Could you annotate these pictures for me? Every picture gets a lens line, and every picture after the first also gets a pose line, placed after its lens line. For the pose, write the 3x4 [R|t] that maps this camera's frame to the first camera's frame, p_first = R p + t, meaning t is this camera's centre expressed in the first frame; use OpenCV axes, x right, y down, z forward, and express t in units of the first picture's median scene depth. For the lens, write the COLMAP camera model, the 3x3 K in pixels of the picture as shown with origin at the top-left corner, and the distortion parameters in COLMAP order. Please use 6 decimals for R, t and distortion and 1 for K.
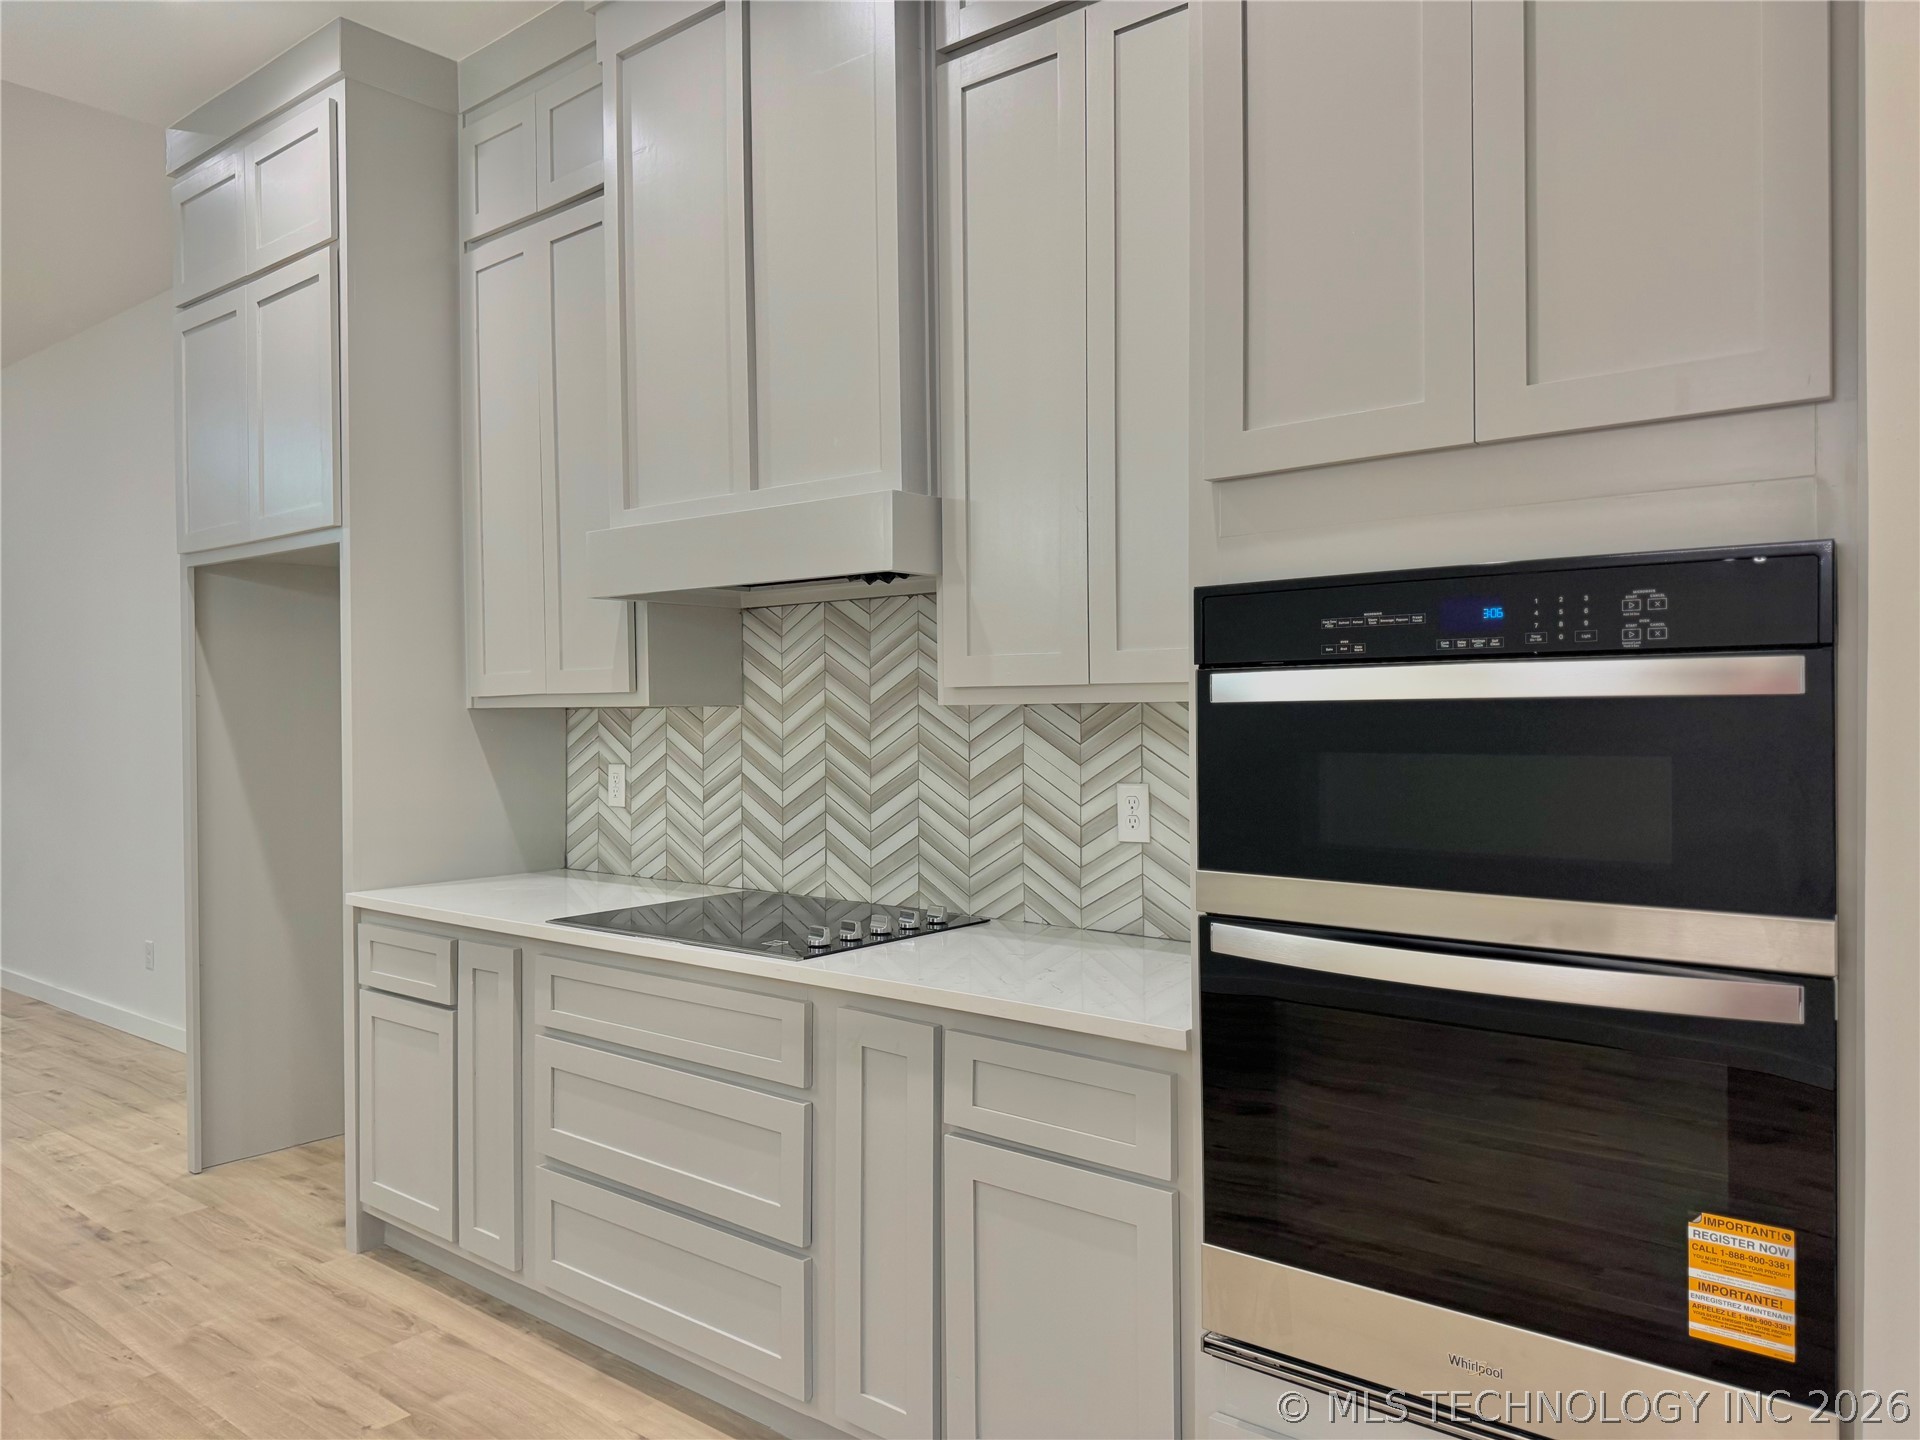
lens RADIAL K [[1348.0, 0, 959.7], [0, 1348.0, 713.7], [0, 0, 1]] dist [0.070513, -0.080016]
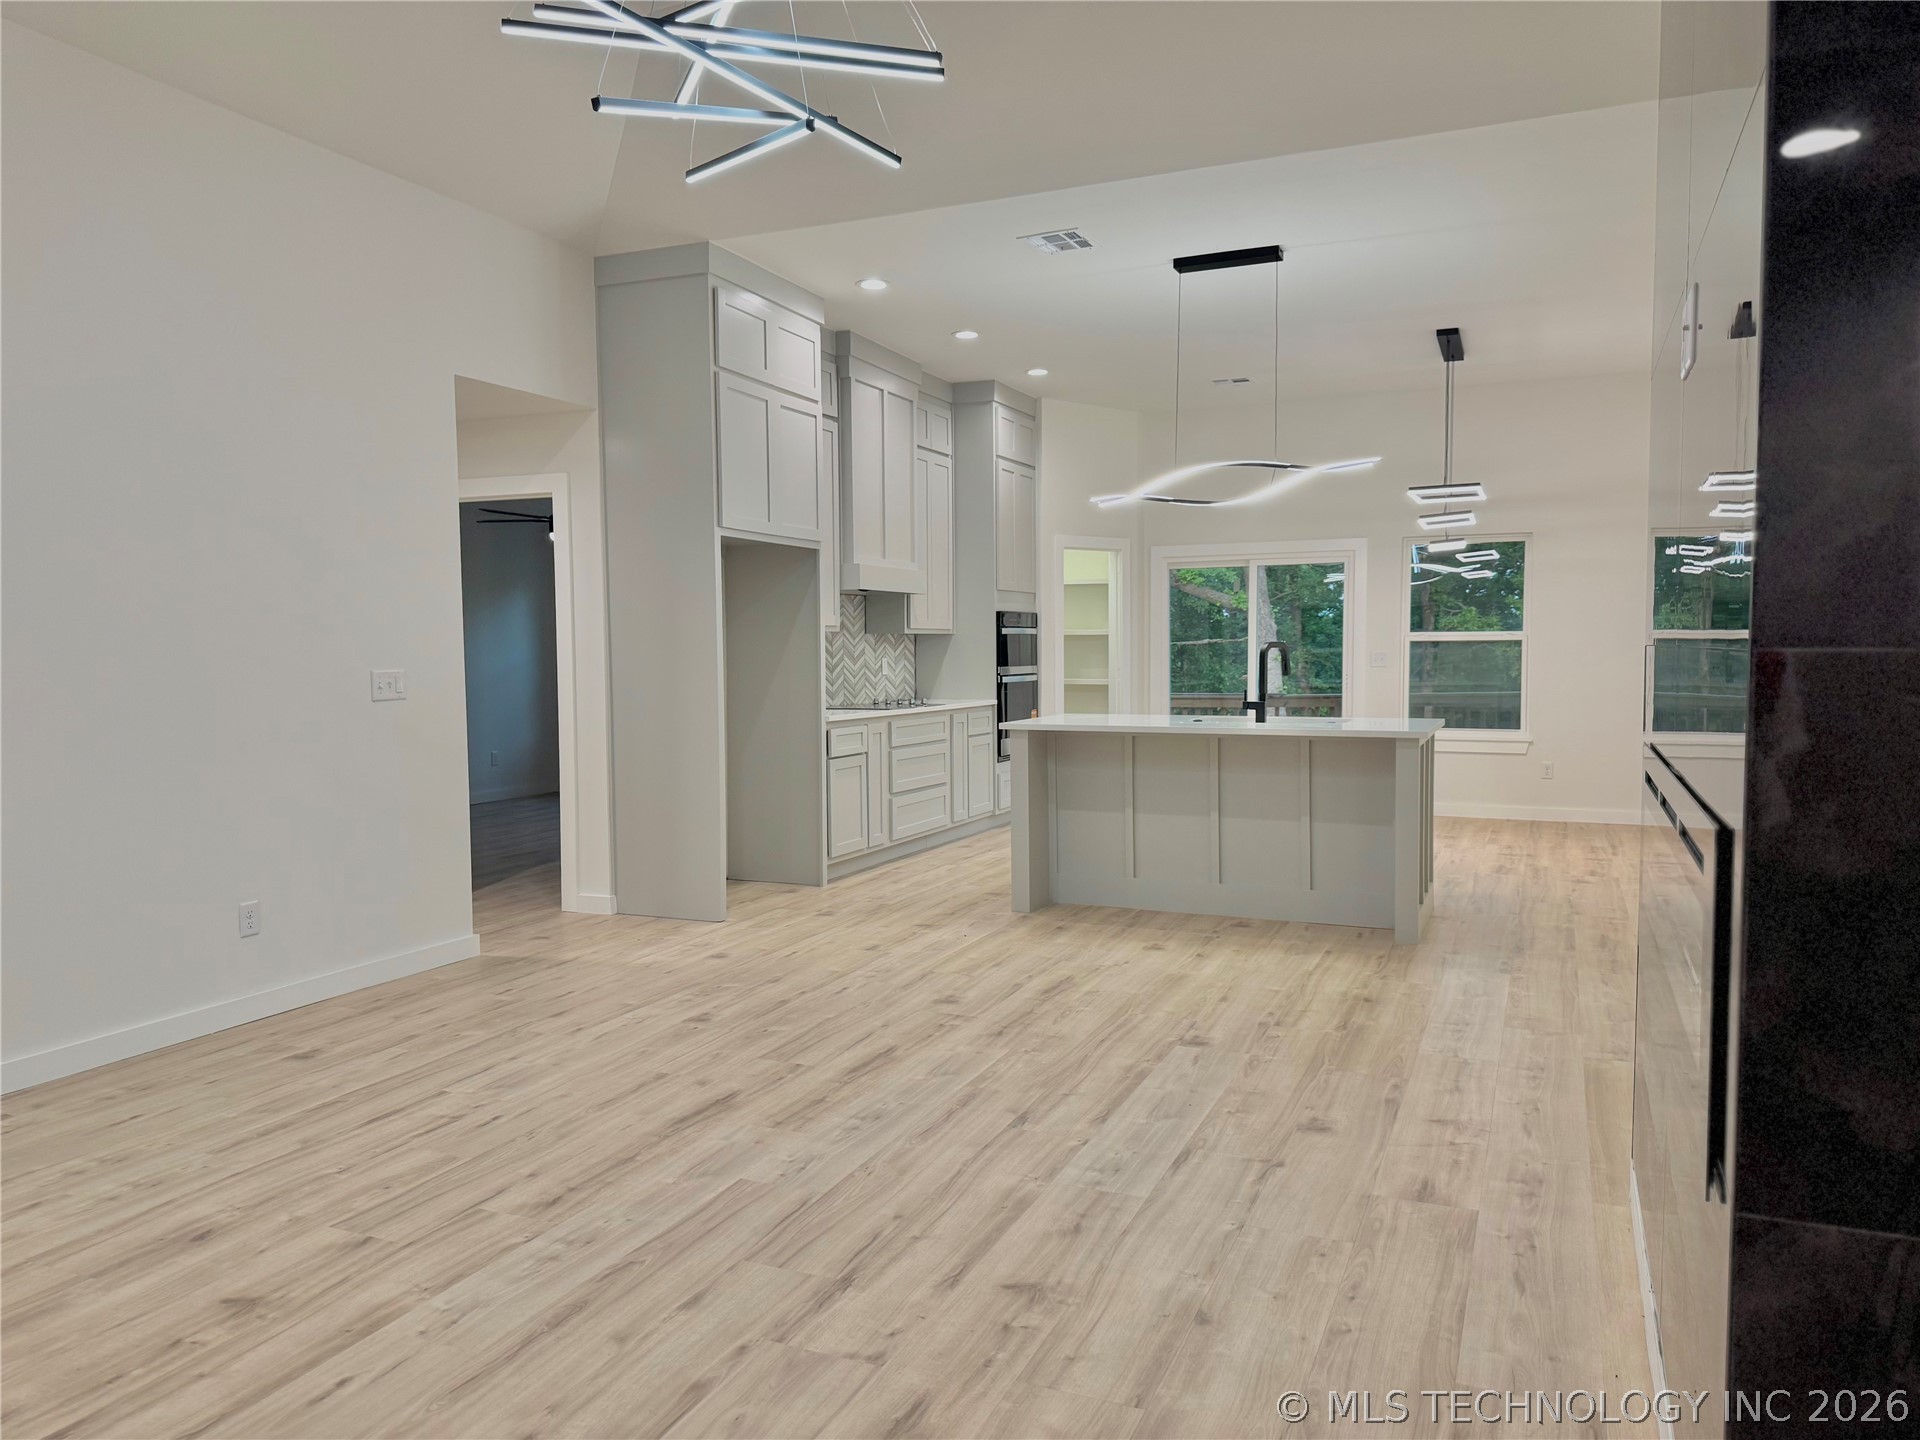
lens RADIAL K [[1341.4, 0, 960.0], [0, 1341.4, 720.0], [0, 0, 1]] dist [0.166712, -0.323724]
pose [[-0.272333, -0.041988, 0.961286, -2.660354], [0.012367, 0.998812, 0.047131, 0.042865], [-0.962124, 0.024724, -0.271490, 1.448458]]
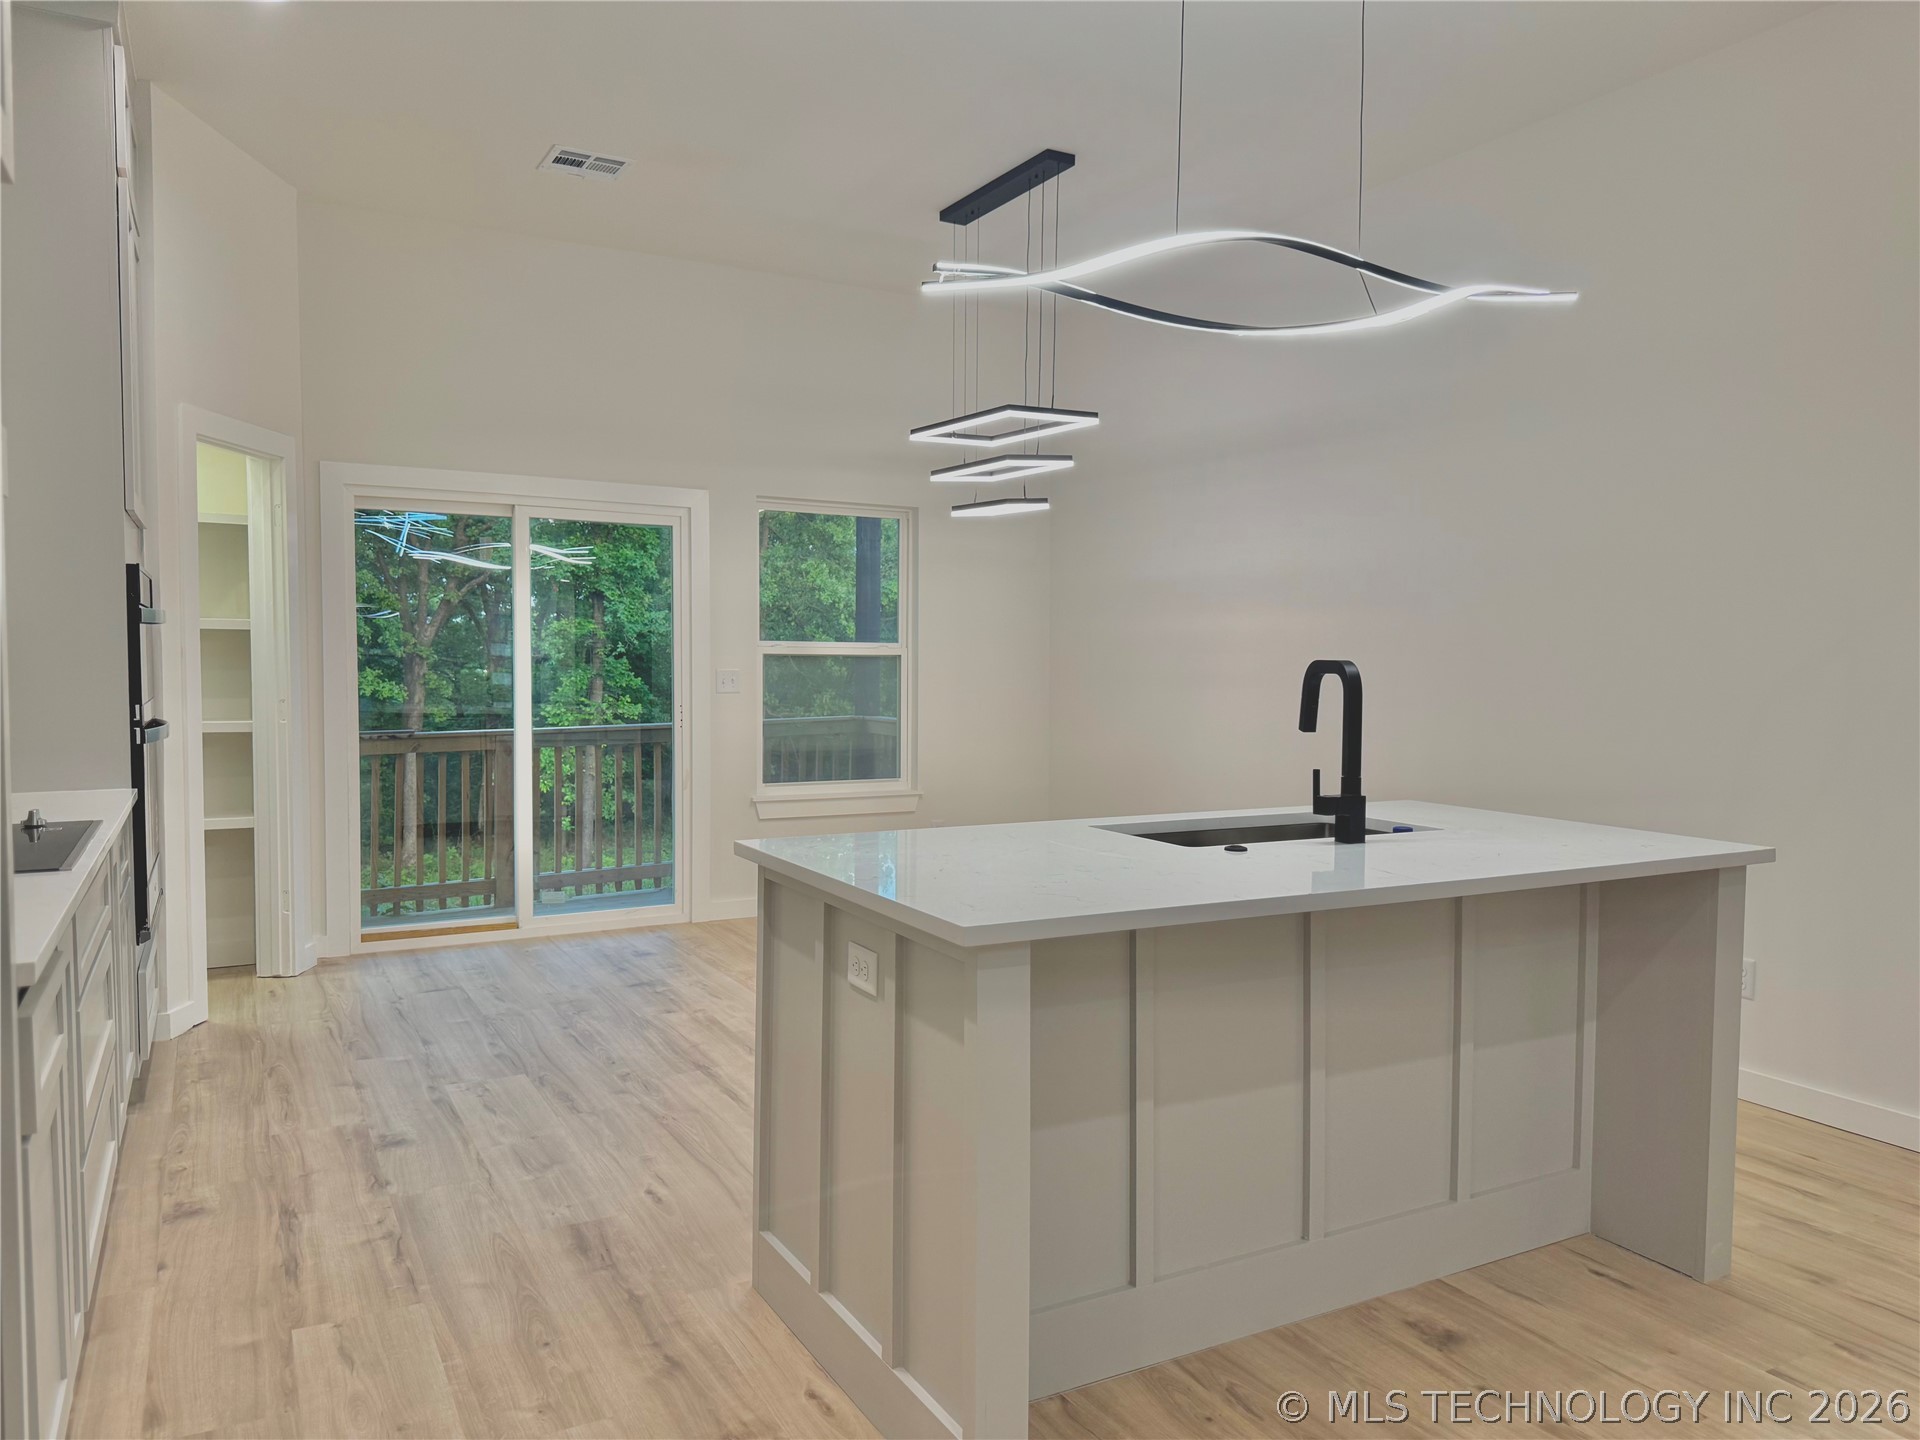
lens RADIAL K [[1356.9, 0, 960.0], [0, 1356.9, 720.0], [0, 0, 1]] dist [0.056622, -0.063320]
pose [[-0.925817, -0.017000, 0.377591, -0.989082], [0.001534, 0.998811, 0.048730, 0.022163], [-0.377970, 0.045694, -0.924690, 1.397850]]
